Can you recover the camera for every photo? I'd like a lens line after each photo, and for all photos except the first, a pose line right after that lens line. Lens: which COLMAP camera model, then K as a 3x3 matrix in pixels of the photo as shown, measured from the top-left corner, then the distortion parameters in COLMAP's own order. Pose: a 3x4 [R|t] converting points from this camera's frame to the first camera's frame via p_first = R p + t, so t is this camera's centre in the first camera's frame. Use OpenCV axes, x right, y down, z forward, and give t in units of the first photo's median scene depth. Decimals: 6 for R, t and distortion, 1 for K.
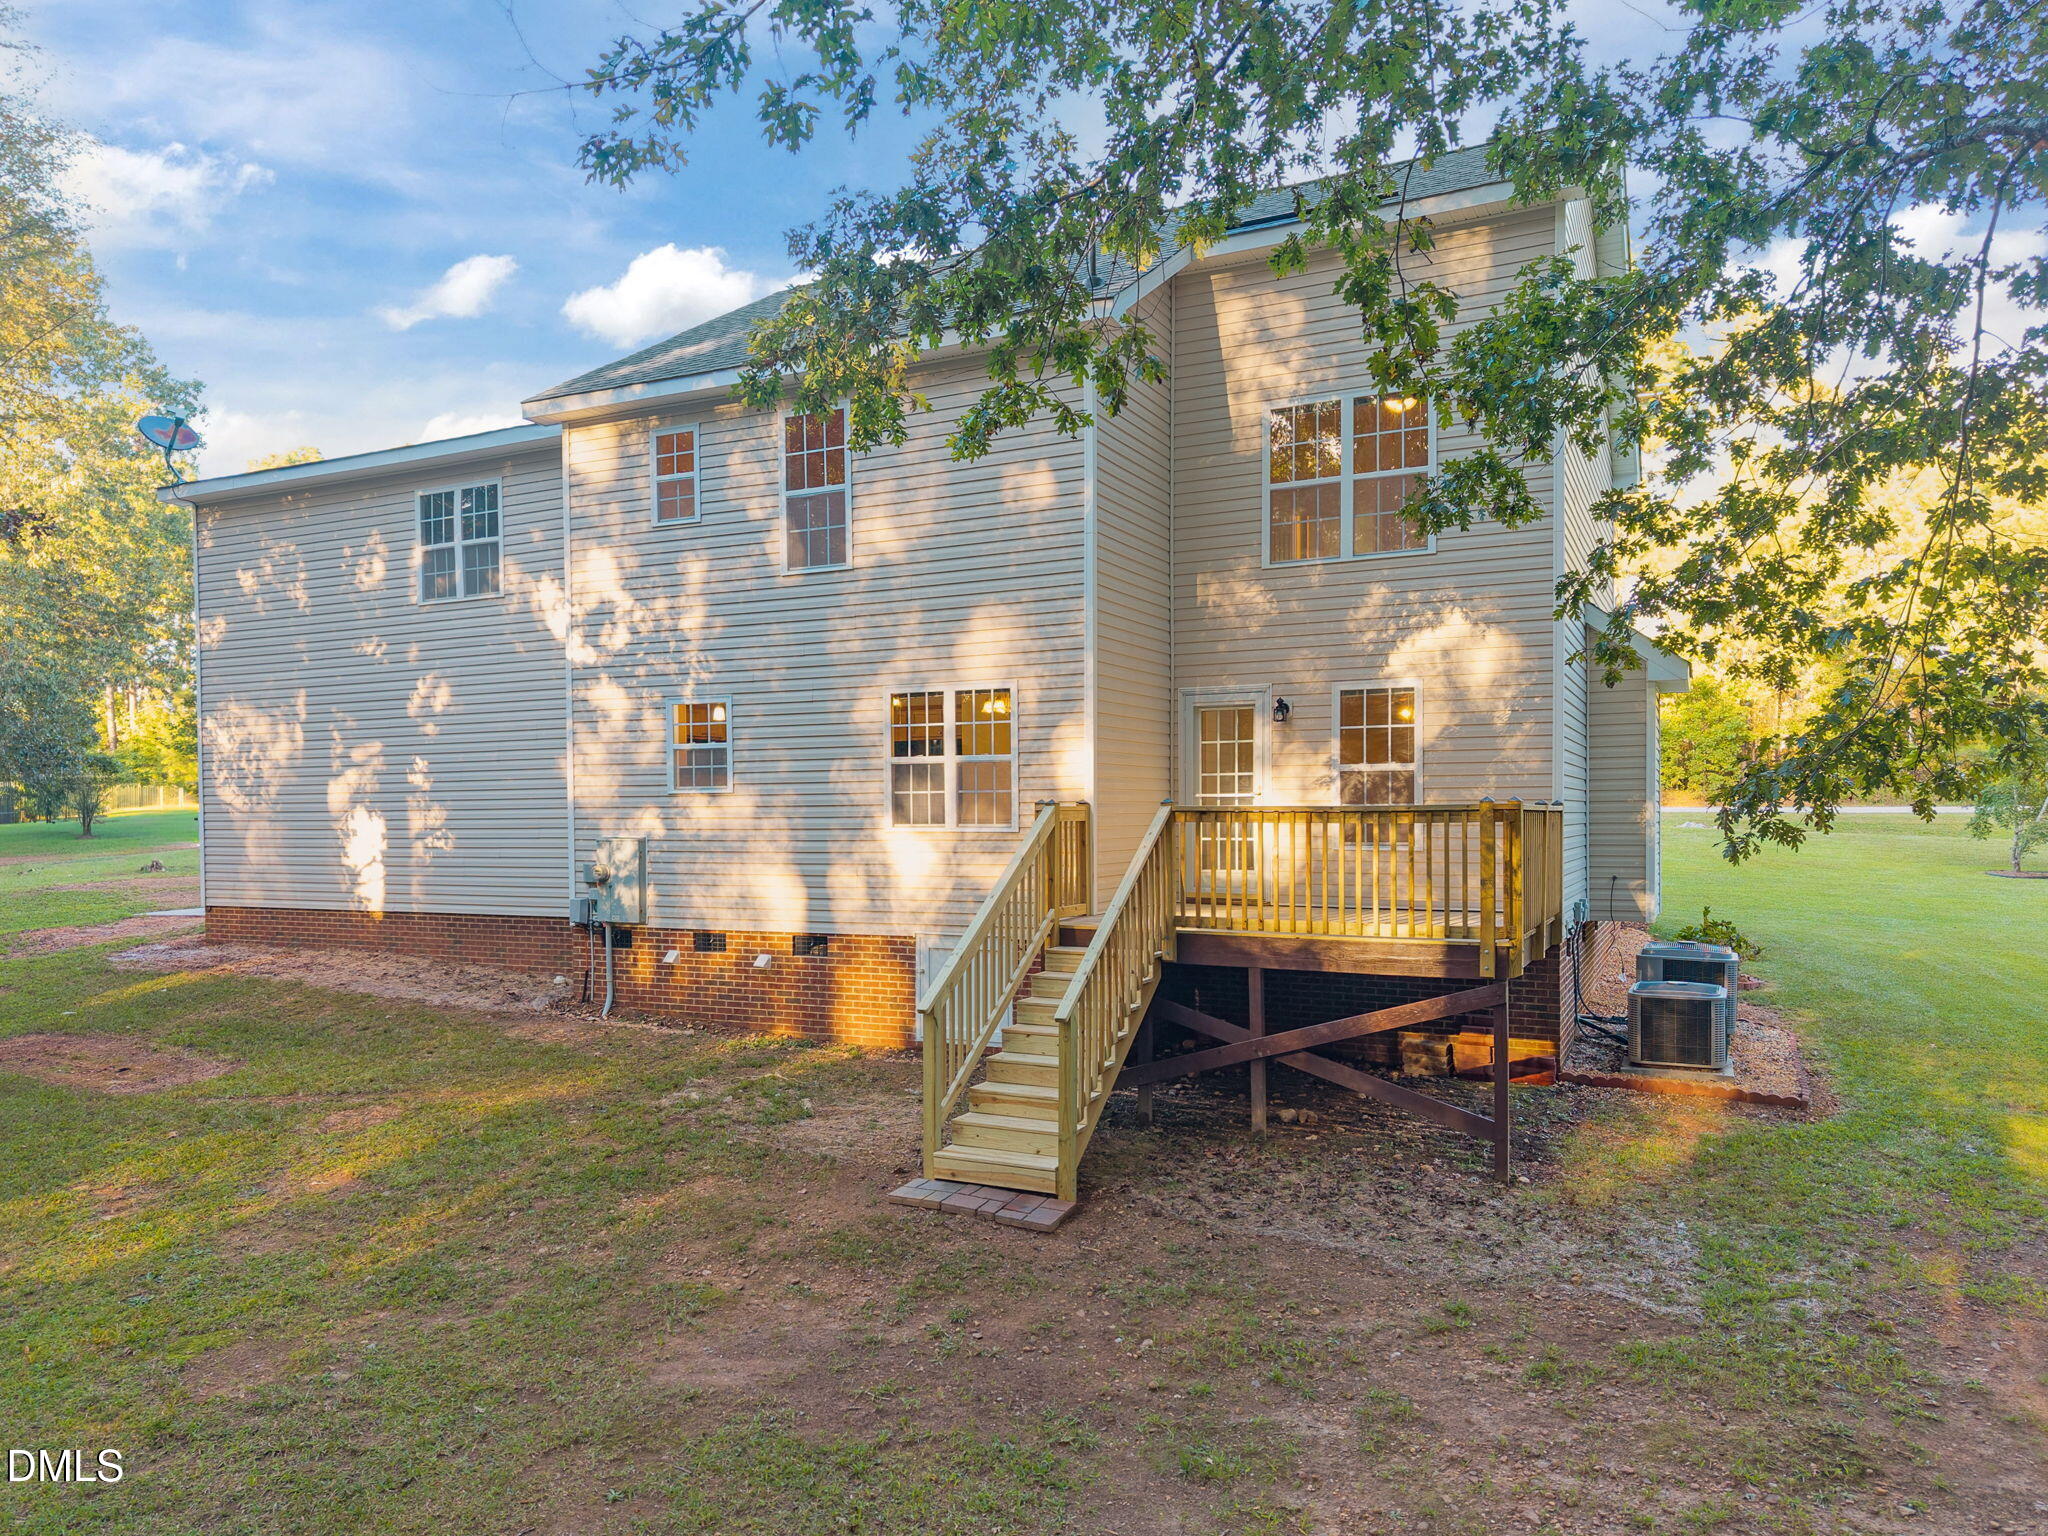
lens RADIAL K [[1372.4, 0, 1016.9], [0, 1372.4, 759.2], [0, 0, 1]] dist [0.050807, -0.053669]
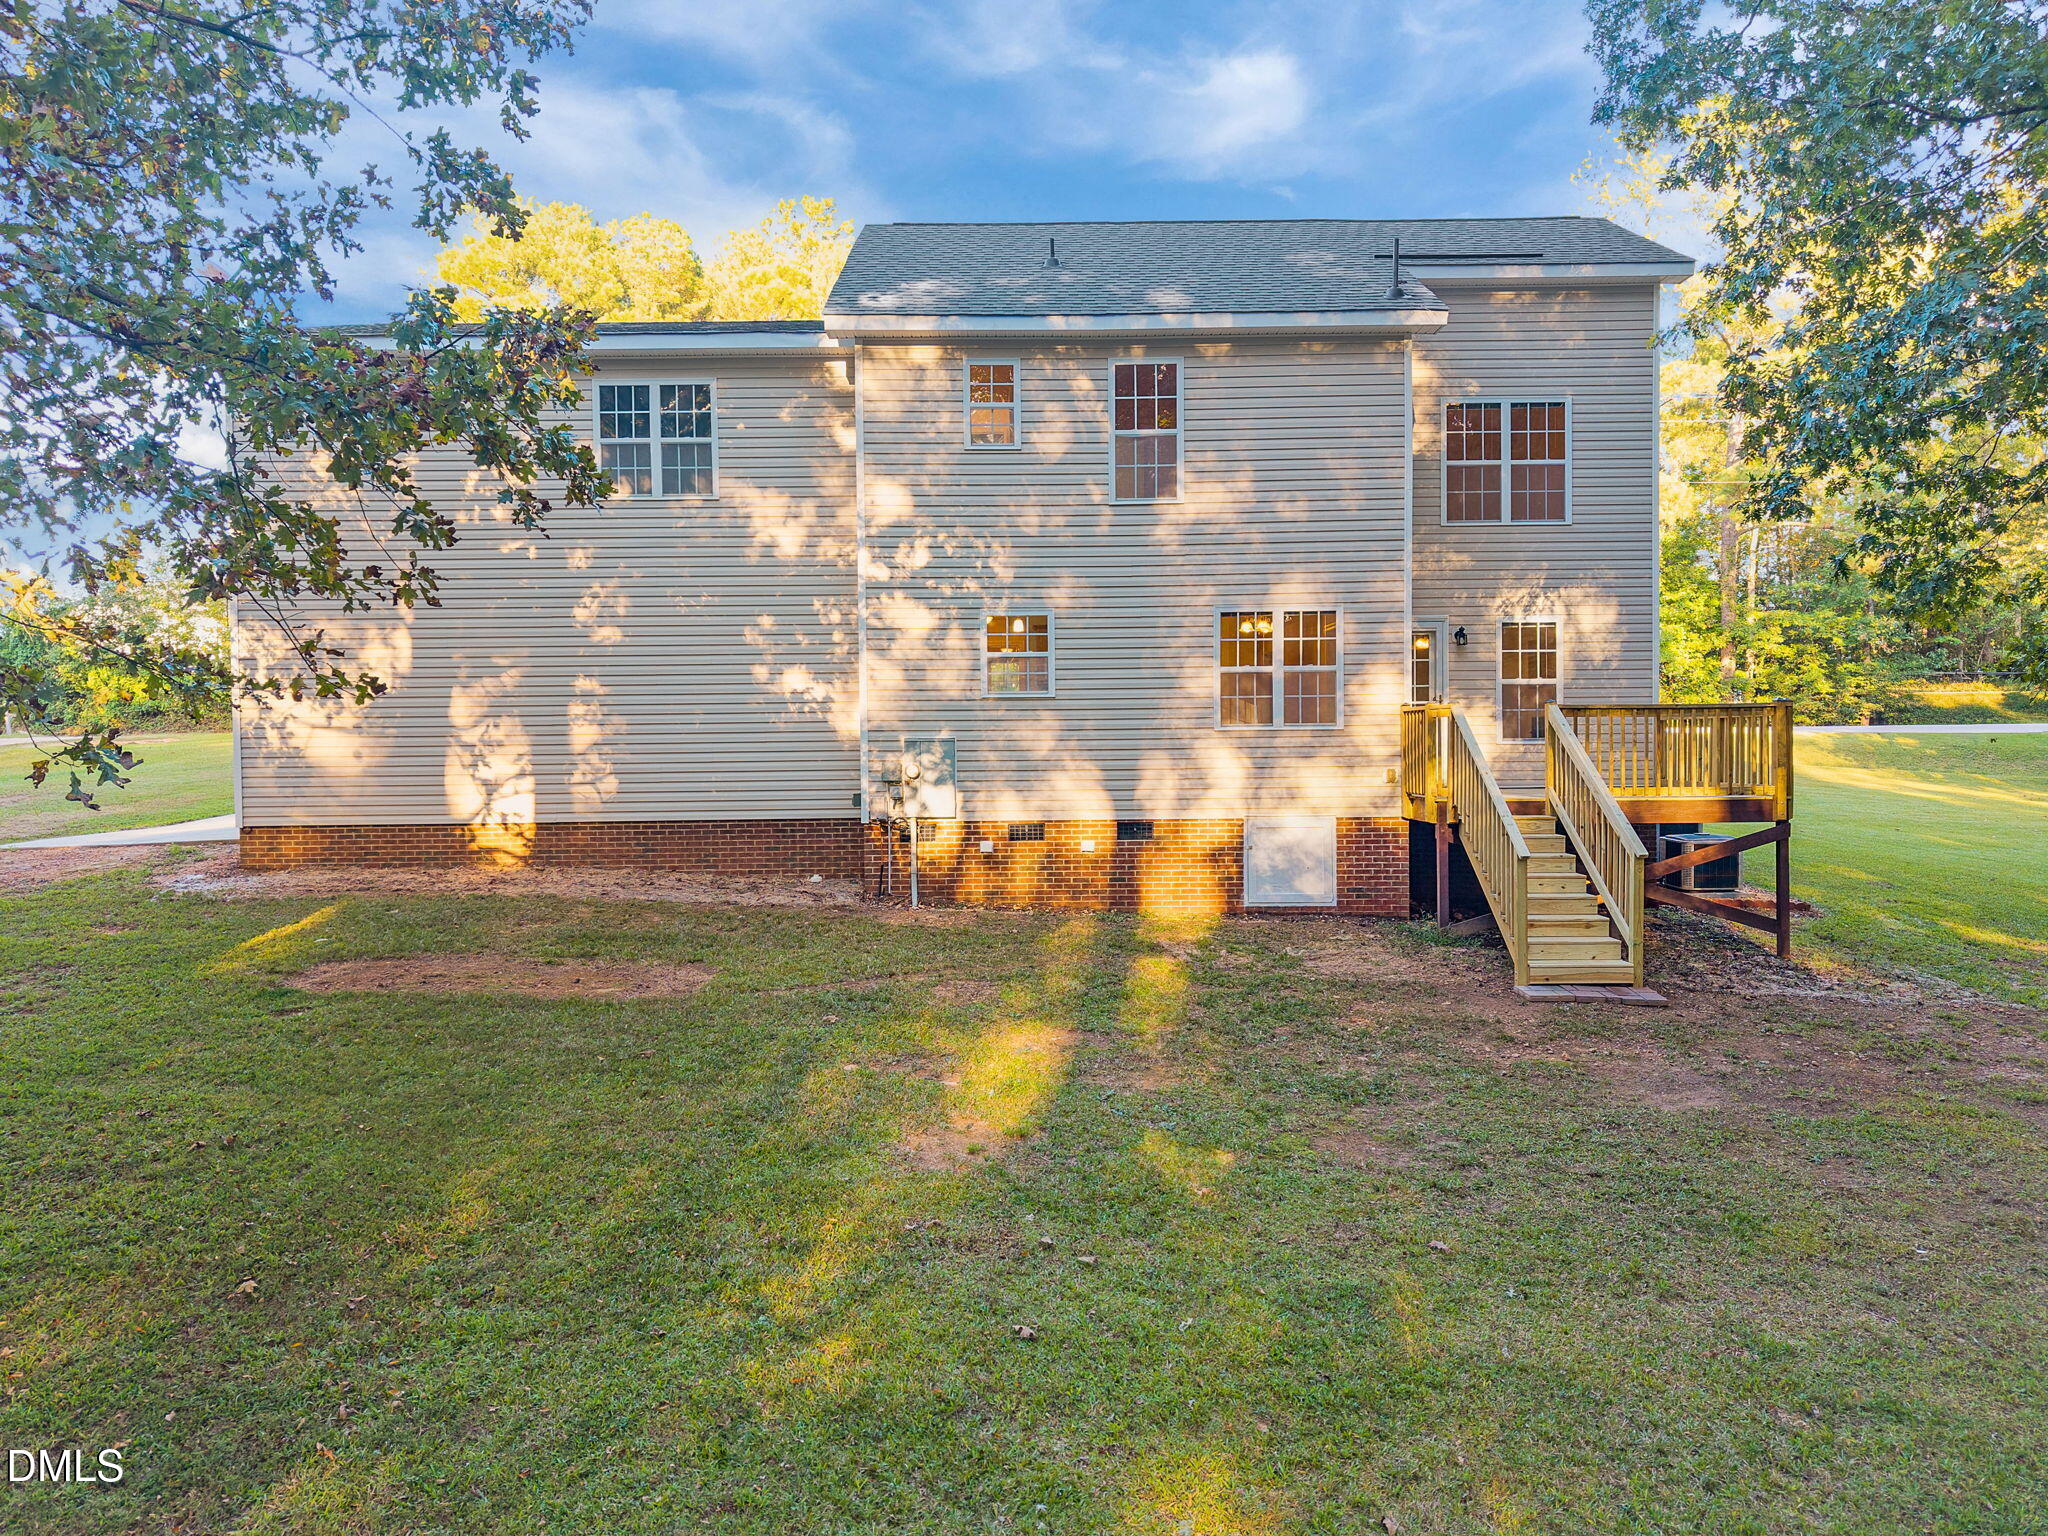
lens RADIAL K [[1372.4, 0, 1016.9], [0, 1372.4, 759.2], [0, 0, 1]] dist [0.050807, -0.053669]
pose [[0.919475, -0.022215, 0.392521, -0.627614], [-0.014523, 0.995802, 0.090377, -0.030781], [-0.392880, -0.088799, 0.915292, 0.007731]]
